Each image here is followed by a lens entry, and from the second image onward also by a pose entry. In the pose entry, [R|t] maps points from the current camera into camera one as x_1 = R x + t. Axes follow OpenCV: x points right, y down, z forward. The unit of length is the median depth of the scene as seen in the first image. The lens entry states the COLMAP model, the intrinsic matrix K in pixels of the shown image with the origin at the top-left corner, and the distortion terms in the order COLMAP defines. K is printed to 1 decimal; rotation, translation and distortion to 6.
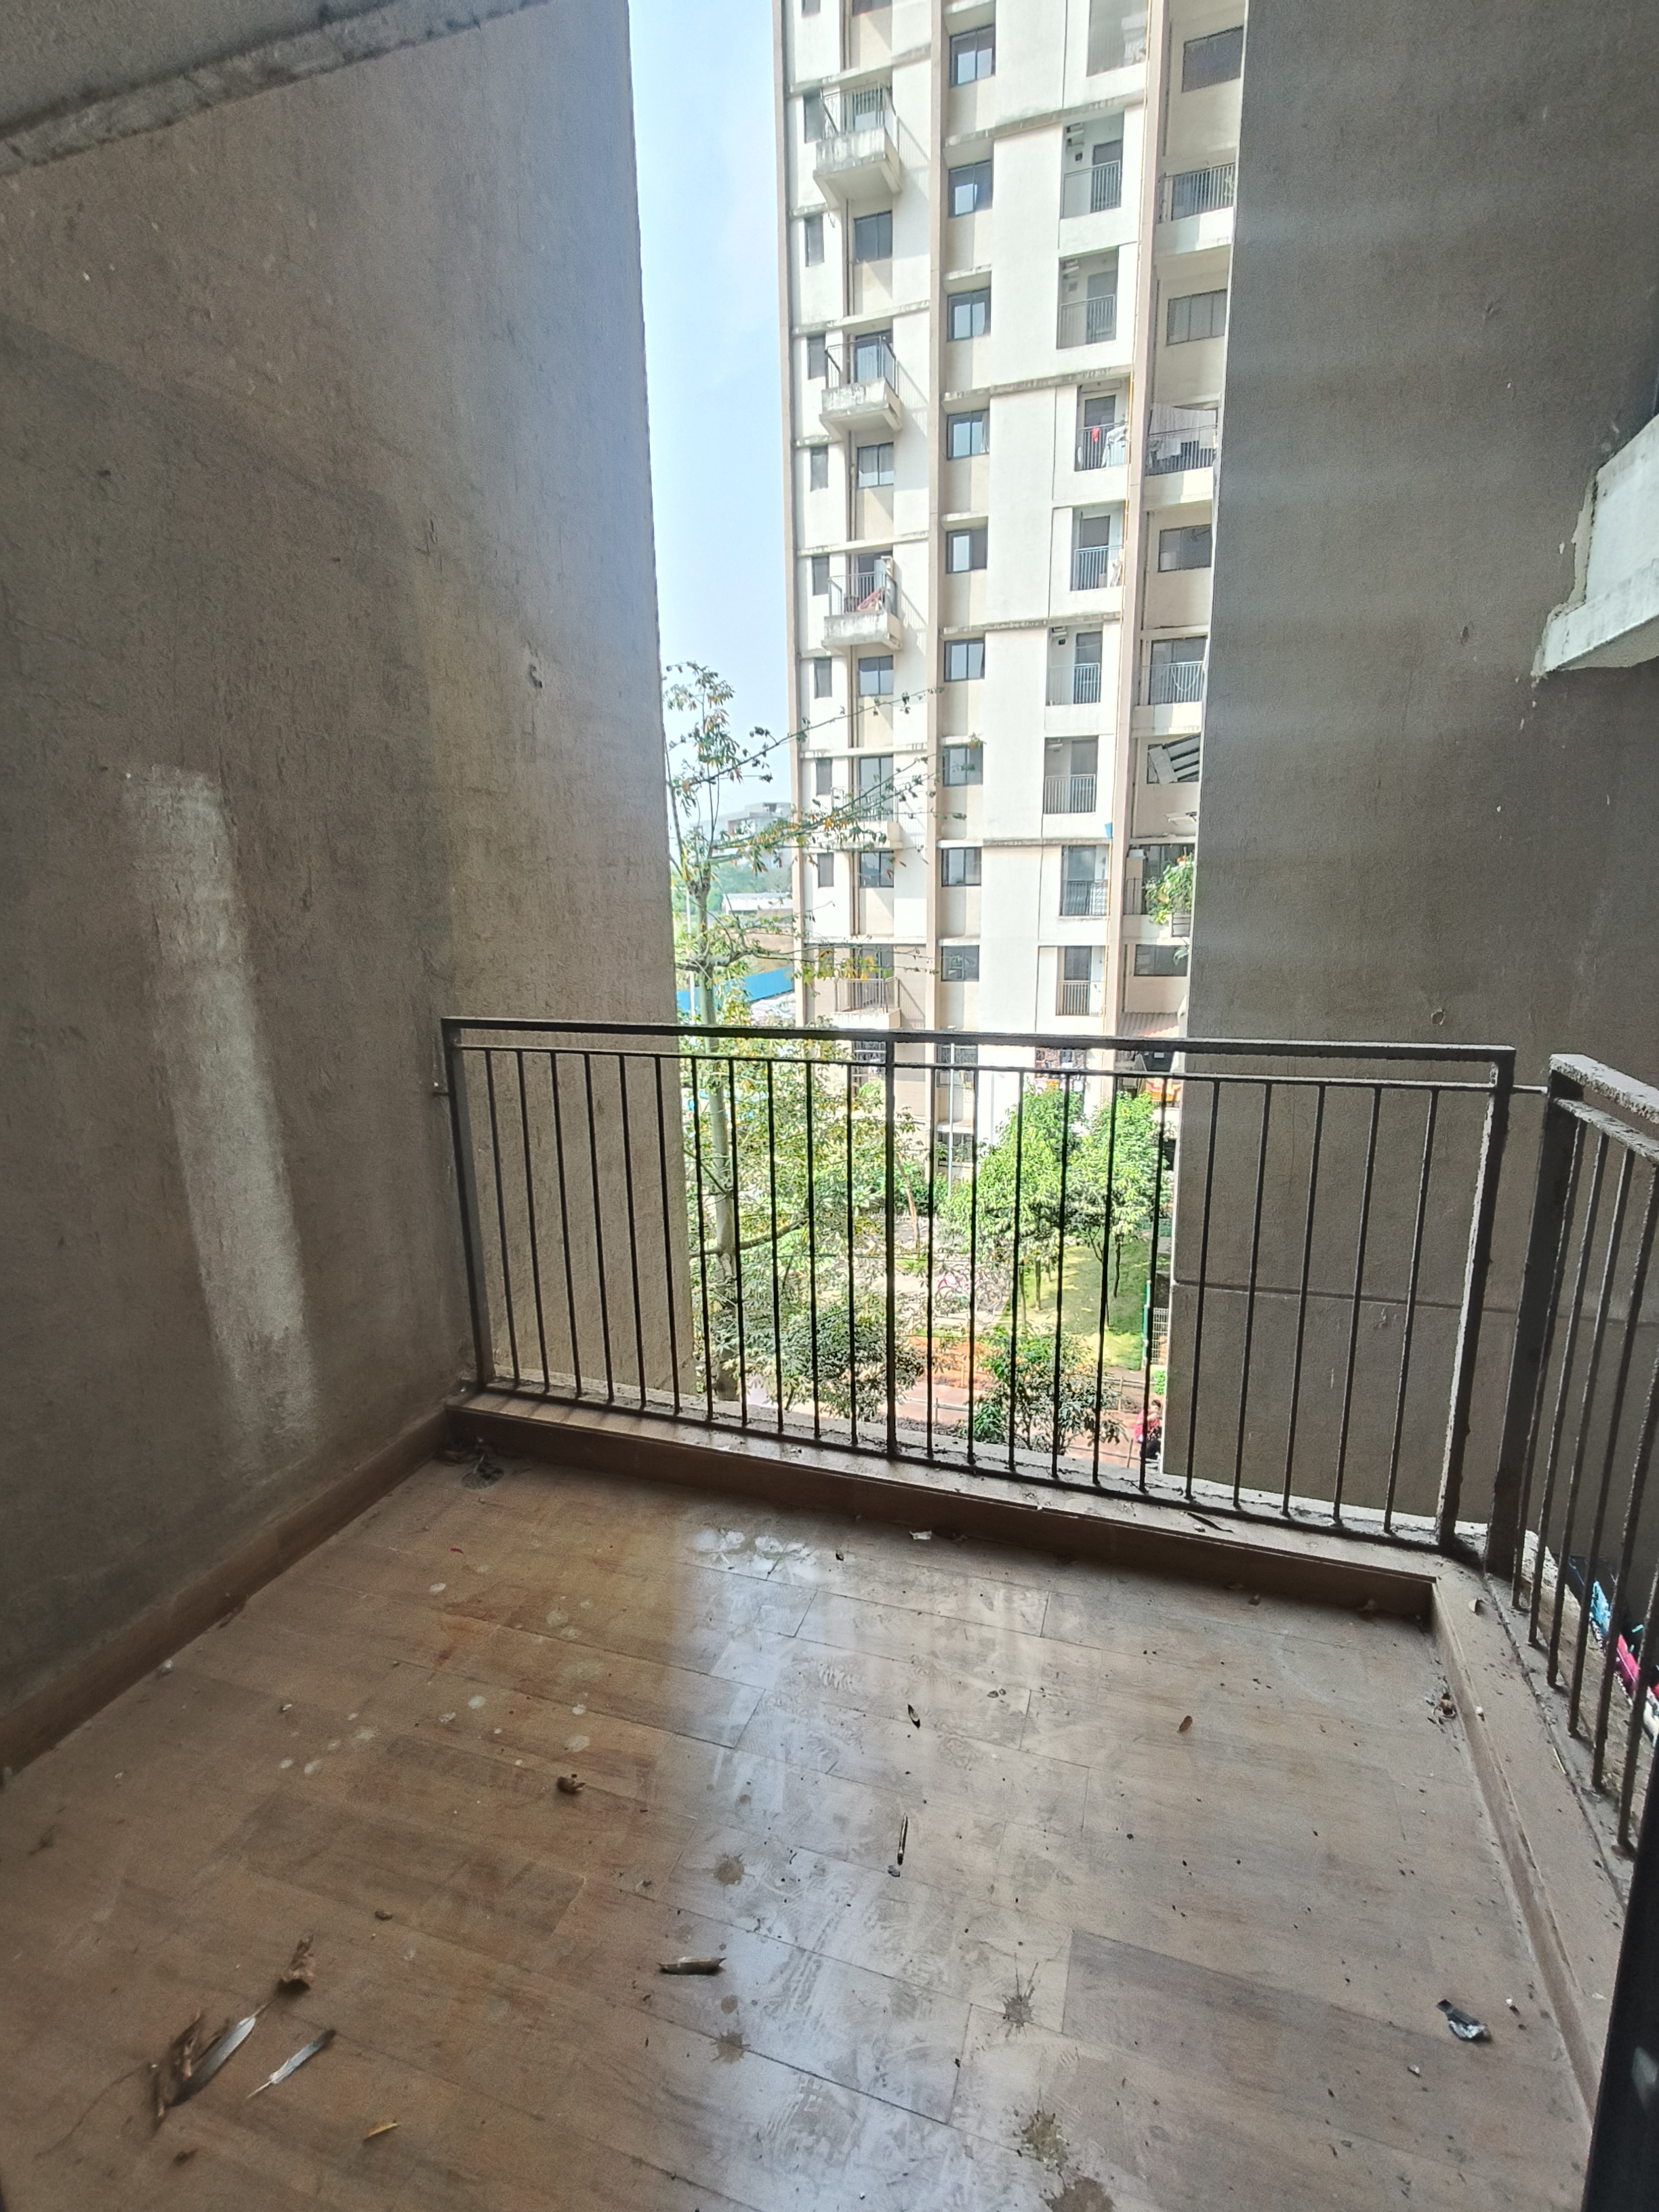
lens RADIAL K [[1026.4, 0, 840.3], [0, 1026.4, 1110.3], [0, 0, 1]] dist [0.002057, 0.001247]
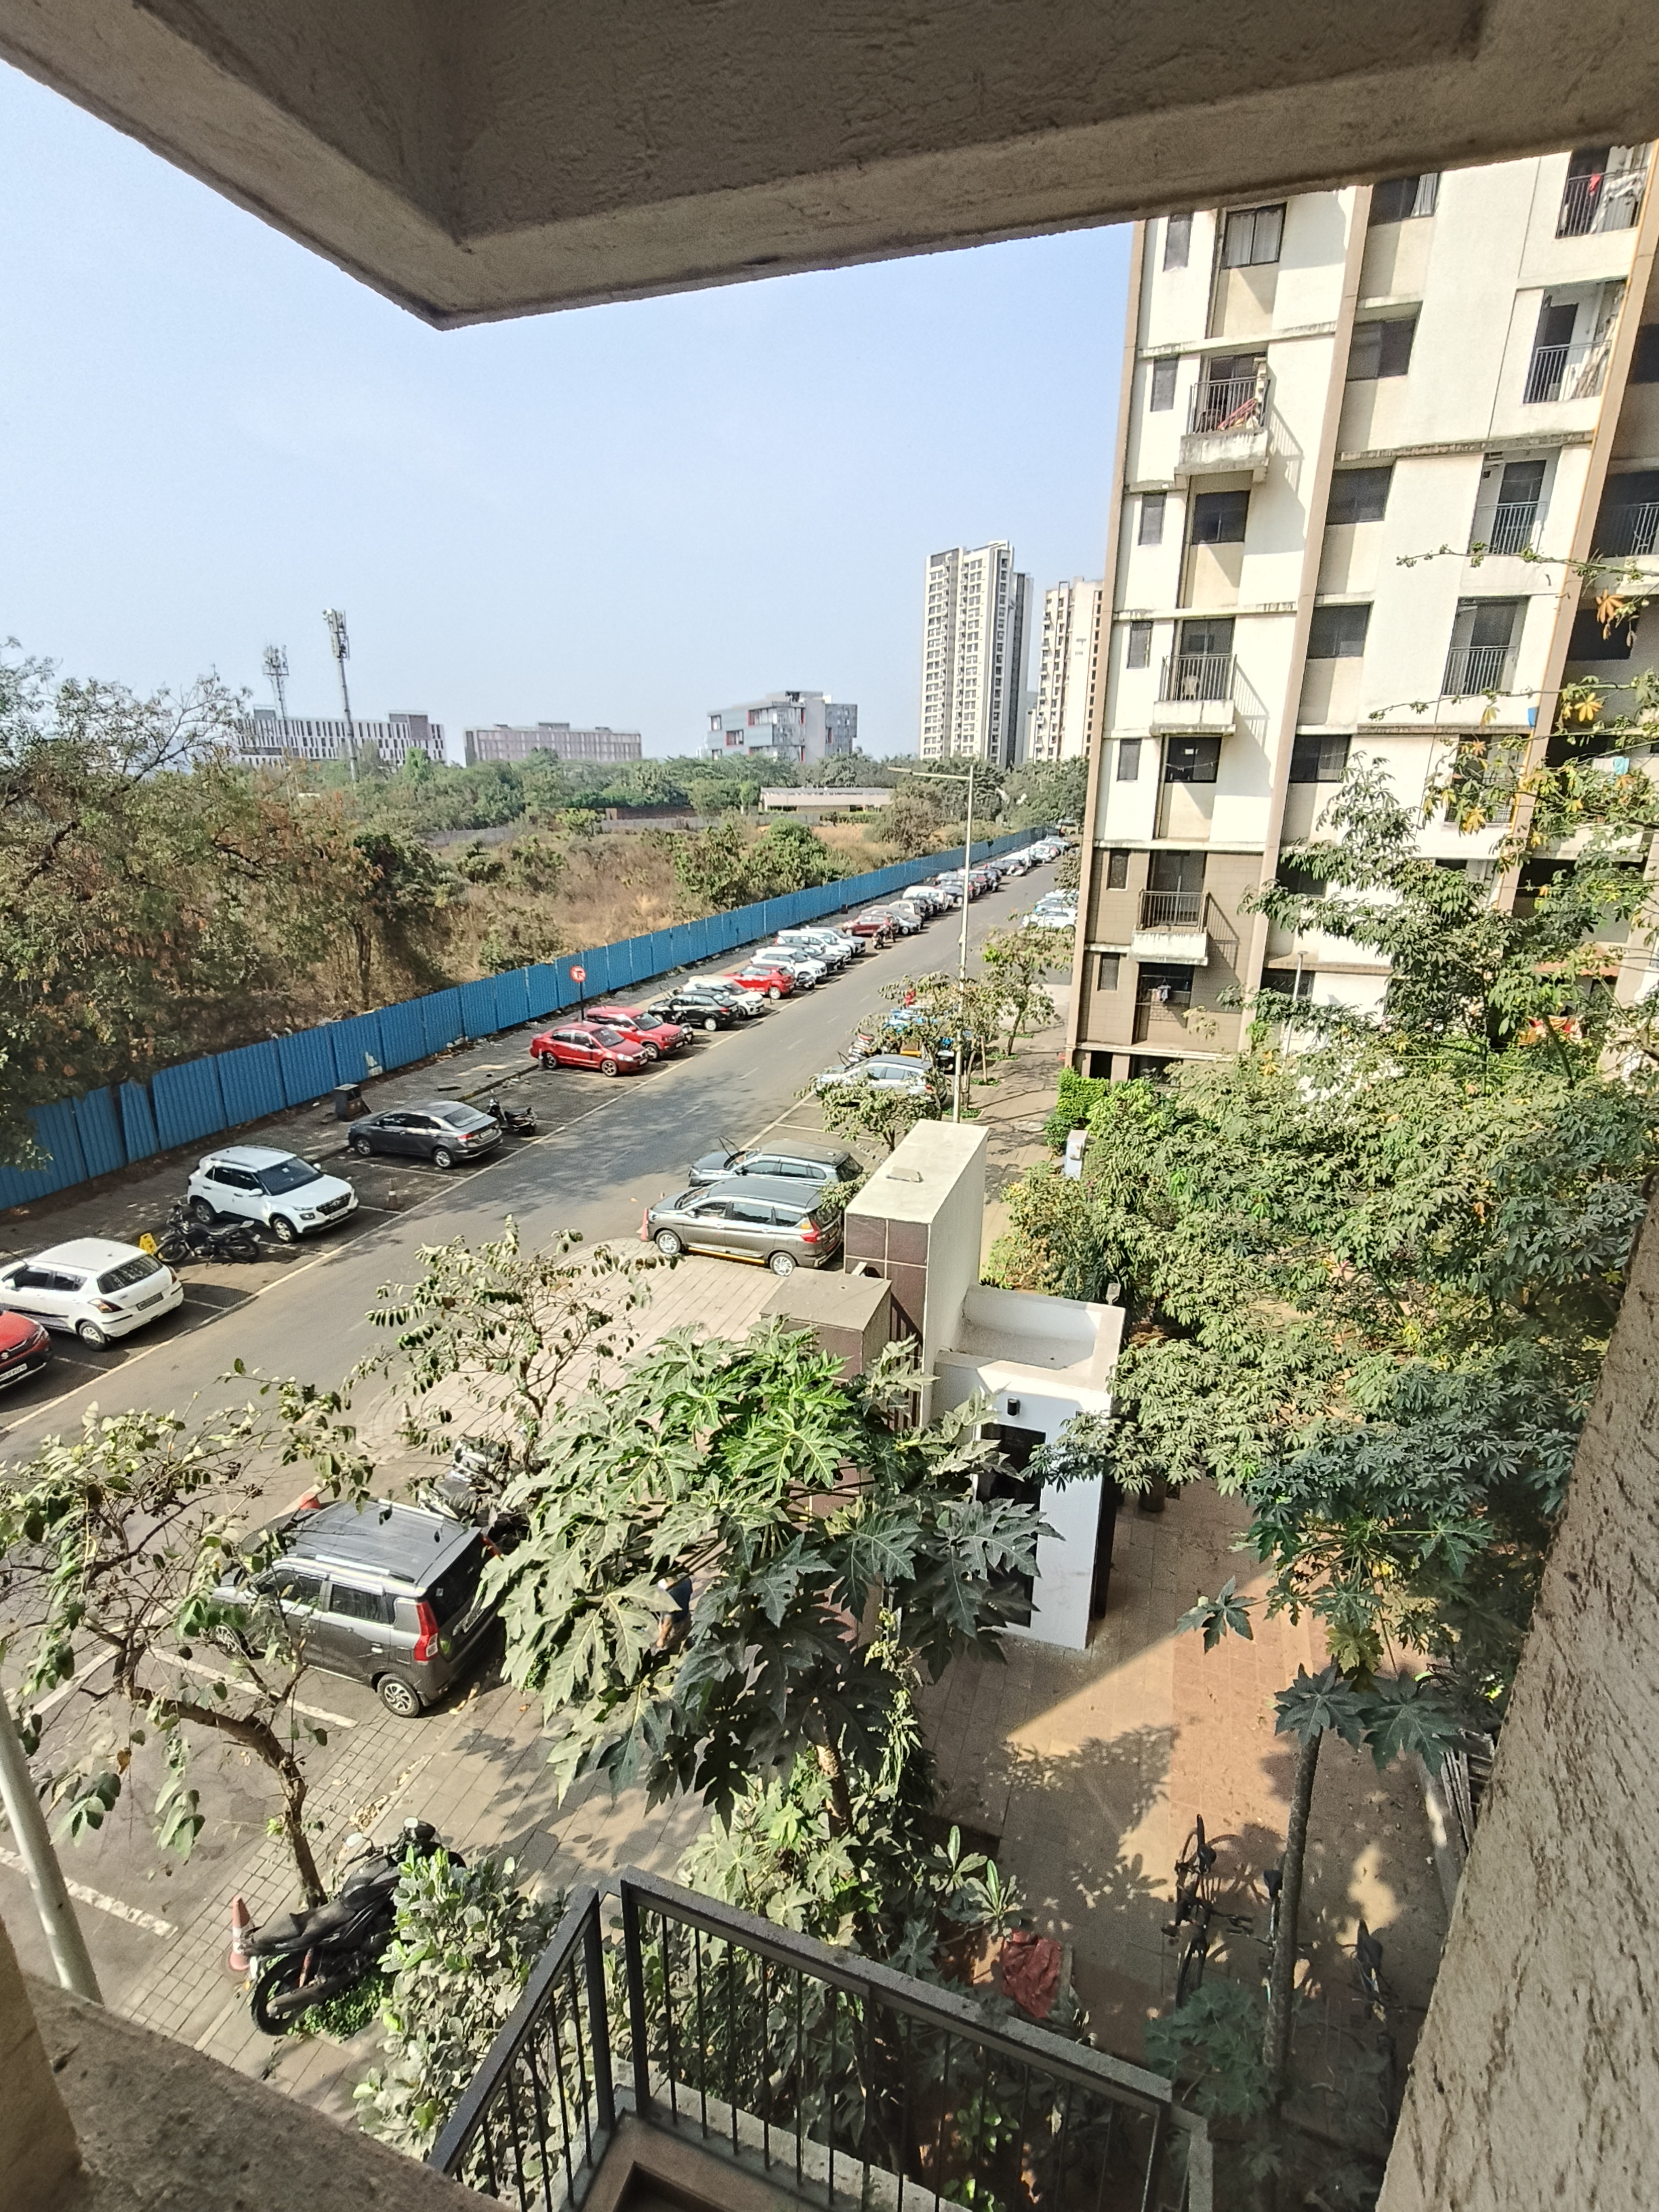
lens RADIAL K [[1026.4, 0, 834.2], [0, 1026.4, 1113.7], [0, 0, 1]] dist [0.002057, 0.001247]
pose [[0.999749, 0.022402, 0.001012, -0.285592], [-0.022395, 0.995031, 0.097018, -0.023552], [0.001166, -0.097017, 0.995282, 0.148158]]
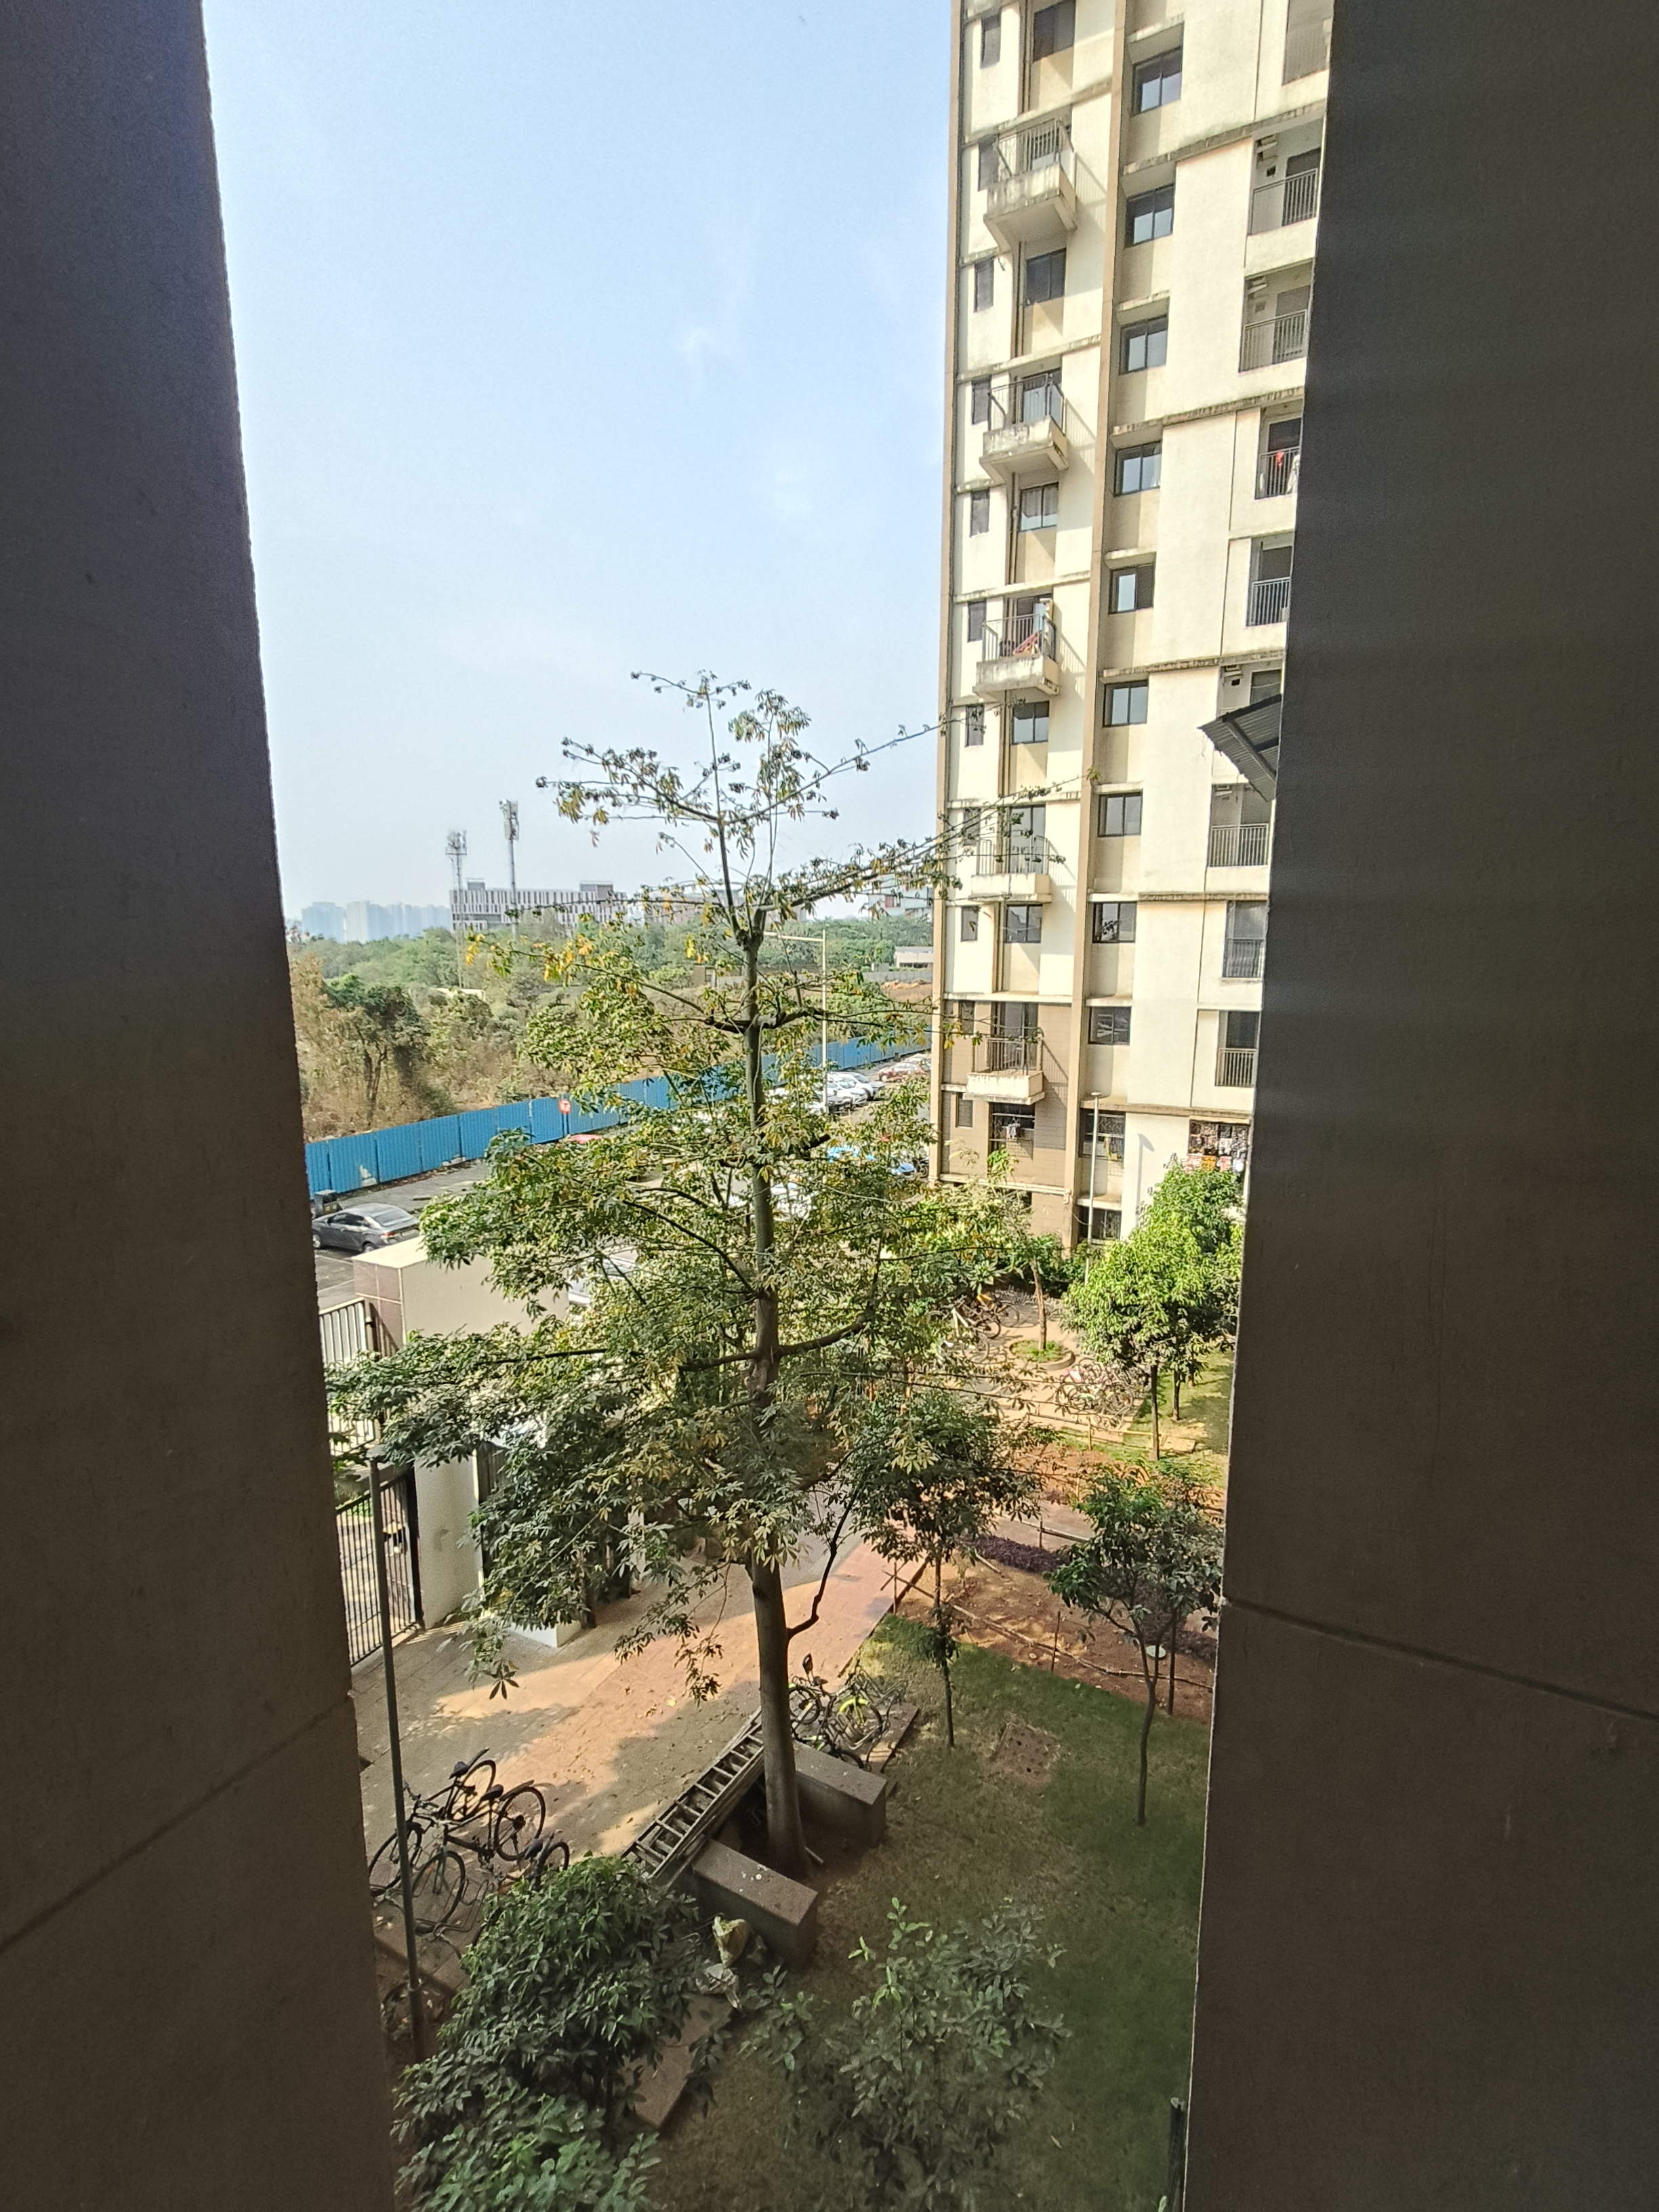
lens RADIAL K [[1026.4, 0, 836.3], [0, 1026.4, 1111.1], [0, 0, 1]] dist [0.002057, 0.001247]
pose [[0.985896, 0.044924, -0.161219, 0.029245], [-0.052812, 0.997591, -0.044978, -0.012333], [0.158810, 0.052858, 0.985893, 0.056468]]
